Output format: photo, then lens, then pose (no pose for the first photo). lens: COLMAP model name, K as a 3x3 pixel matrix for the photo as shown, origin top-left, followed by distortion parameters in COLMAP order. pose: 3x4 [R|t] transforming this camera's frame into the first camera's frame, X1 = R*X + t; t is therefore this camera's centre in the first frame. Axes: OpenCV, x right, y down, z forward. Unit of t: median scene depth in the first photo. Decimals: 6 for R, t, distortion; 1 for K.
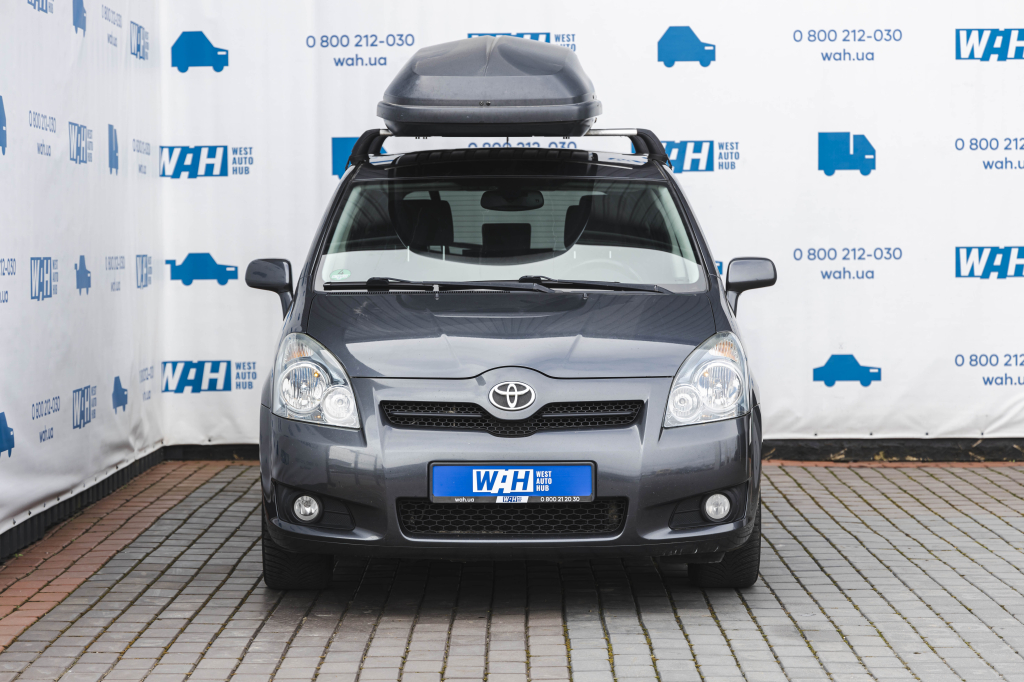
lens RADIAL K [[2460.8, 0, 512.0], [0, 2460.8, 341.0], [0, 0, 1]] dist [0.020213, 0.200787]
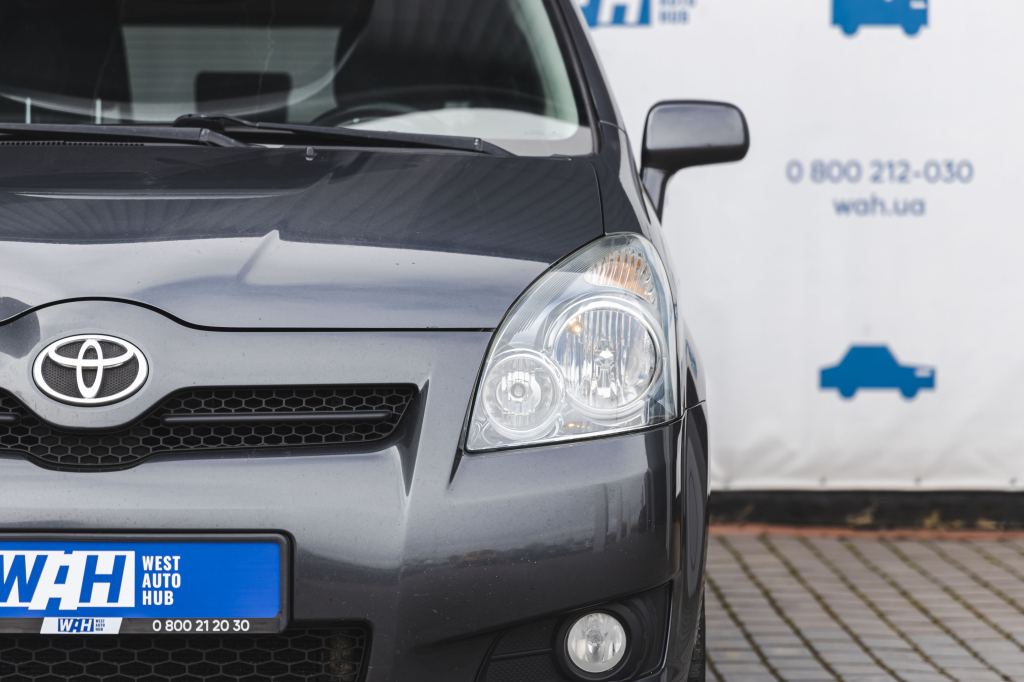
lens RADIAL K [[3270.9, 0, 511.9], [0, 3270.9, 304.4], [0, 0, 1]] dist [0.094098, -1.641791]
pose [[0.999522, 0.009662, 0.029352, 0.051031], [-0.009163, 0.999812, -0.017078, 0.019152], [-0.029512, 0.016801, 0.999423, 0.434549]]
